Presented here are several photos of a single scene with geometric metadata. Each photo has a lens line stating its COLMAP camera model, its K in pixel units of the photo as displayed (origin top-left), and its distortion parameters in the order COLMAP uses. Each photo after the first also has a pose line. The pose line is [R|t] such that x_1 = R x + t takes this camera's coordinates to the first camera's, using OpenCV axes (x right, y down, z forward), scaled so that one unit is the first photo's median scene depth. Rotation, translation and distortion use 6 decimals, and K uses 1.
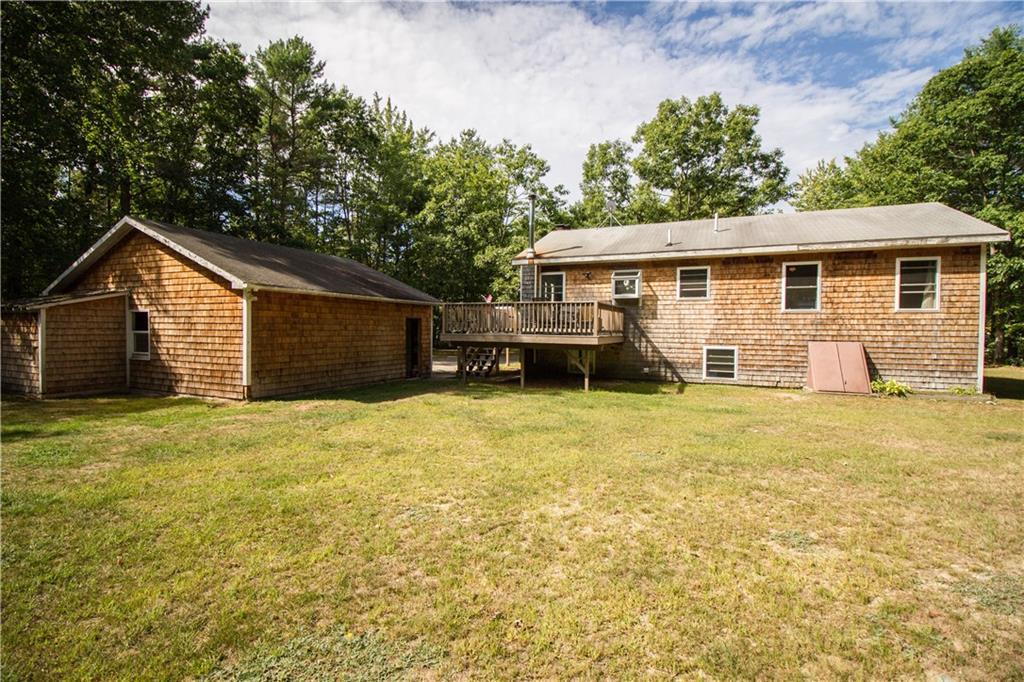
lens RADIAL K [[479.9, 0, 512.0], [0, 479.9, 341.0], [0, 0, 1]] dist [0.000580, -0.015816]
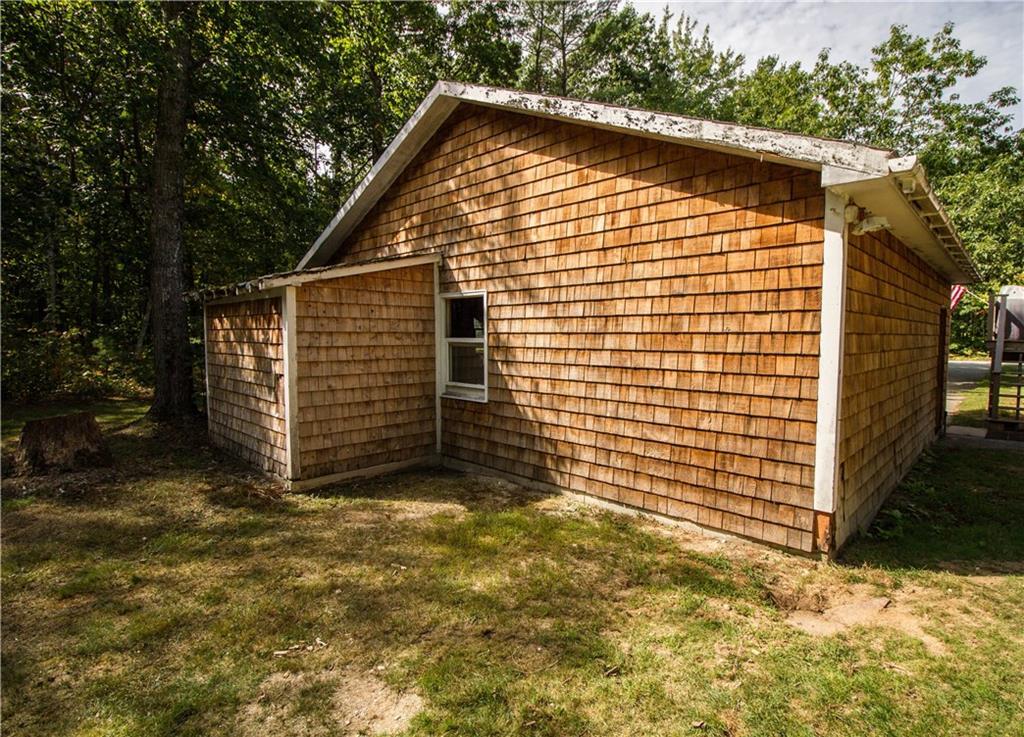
lens RADIAL K [[441.1, 0, 512.0], [0, 441.1, 368.5], [0, 0, 1]] dist [-0.015826, -0.000204]
pose [[0.946244, 0.015764, -0.323068, -0.615012], [-0.002021, 0.999080, 0.042833, -0.010422], [0.323446, -0.039877, 0.945406, 0.627361]]
